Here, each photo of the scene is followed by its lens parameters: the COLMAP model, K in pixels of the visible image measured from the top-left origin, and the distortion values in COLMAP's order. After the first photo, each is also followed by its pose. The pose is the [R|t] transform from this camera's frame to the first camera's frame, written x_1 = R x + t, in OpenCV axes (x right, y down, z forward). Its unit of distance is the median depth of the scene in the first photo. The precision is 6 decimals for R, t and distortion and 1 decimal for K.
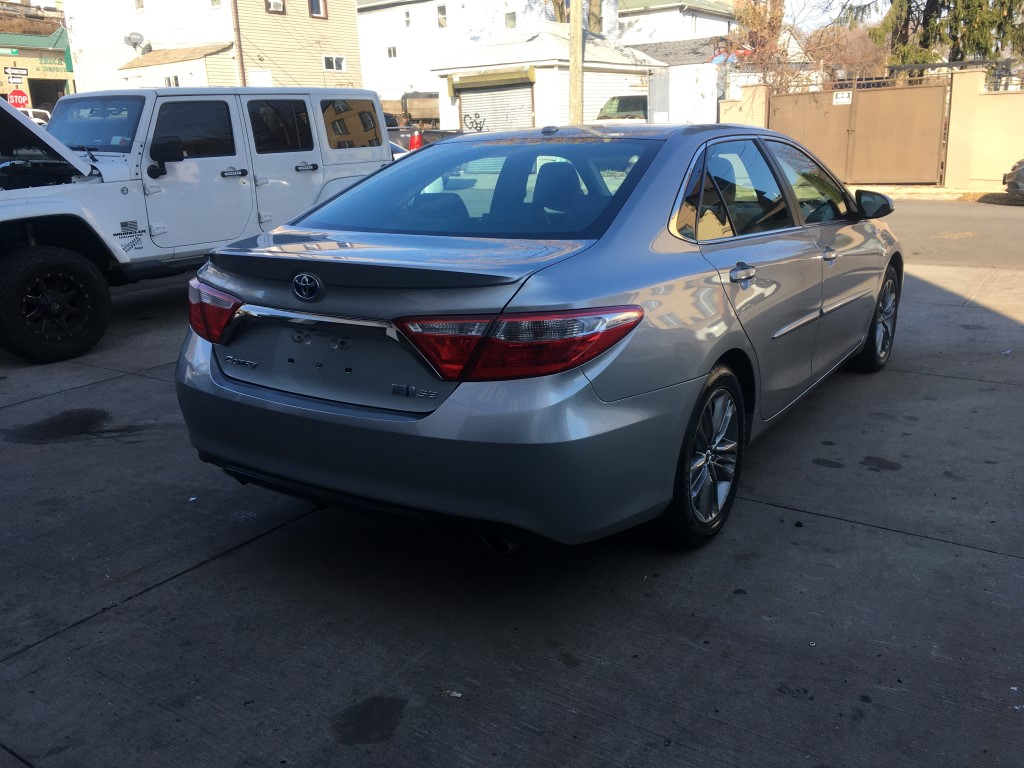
lens RADIAL K [[872.3, 0, 514.5], [0, 872.3, 385.2], [0, 0, 1]] dist [0.081047, -0.113958]
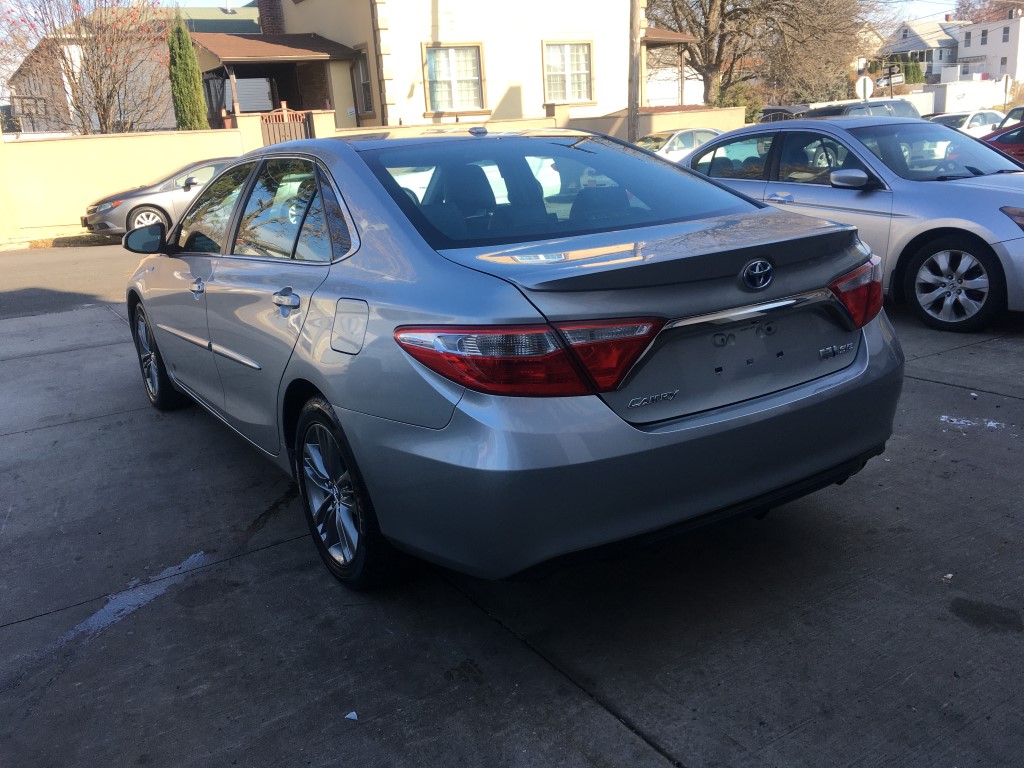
lens RADIAL K [[872.3, 0, 514.5], [0, 872.3, 385.2], [0, 0, 1]] dist [0.081047, -0.113958]
pose [[0.404430, -0.242518, 0.881828, -0.761156], [0.296581, 0.946873, 0.124387, -0.124909], [-0.865145, 0.211227, 0.454870, 0.539060]]
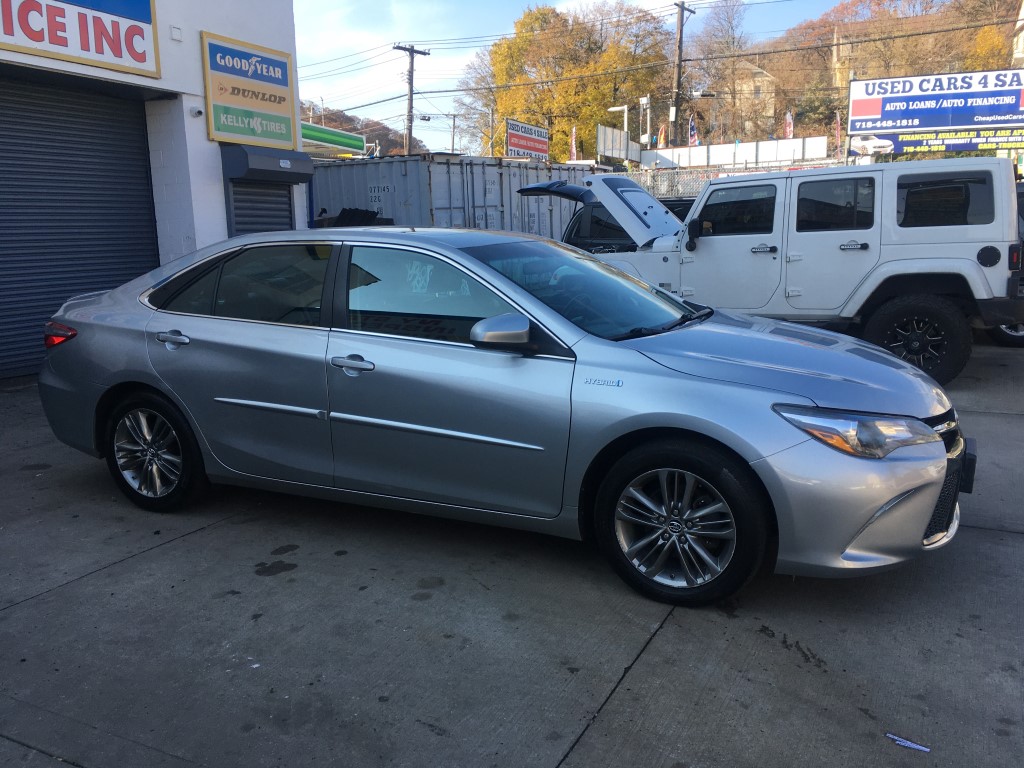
lens RADIAL K [[872.3, 0, 514.5], [0, 872.3, 385.2], [0, 0, 1]] dist [0.081047, -0.113958]
pose [[0.126478, 0.200937, -0.971405, 1.361798], [-0.252105, 0.953627, 0.164436, -0.337686], [0.959399, 0.224099, 0.171270, 1.034084]]
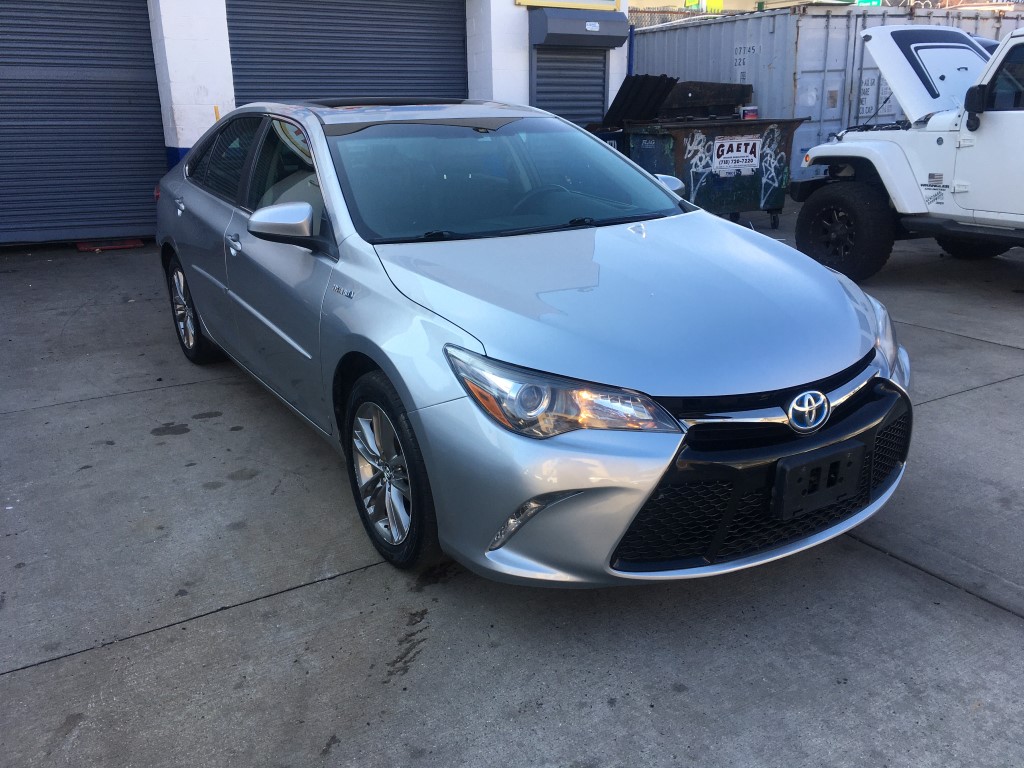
lens RADIAL K [[878.3, 0, 512.0], [0, 878.3, 384.0], [0, 0, 1]] dist [0.083001, -0.121983]
pose [[-0.419596, 0.307333, -0.854099, 1.133149], [-0.220277, 0.878335, 0.424270, -0.502972], [0.880578, 0.366161, -0.300847, 1.652854]]
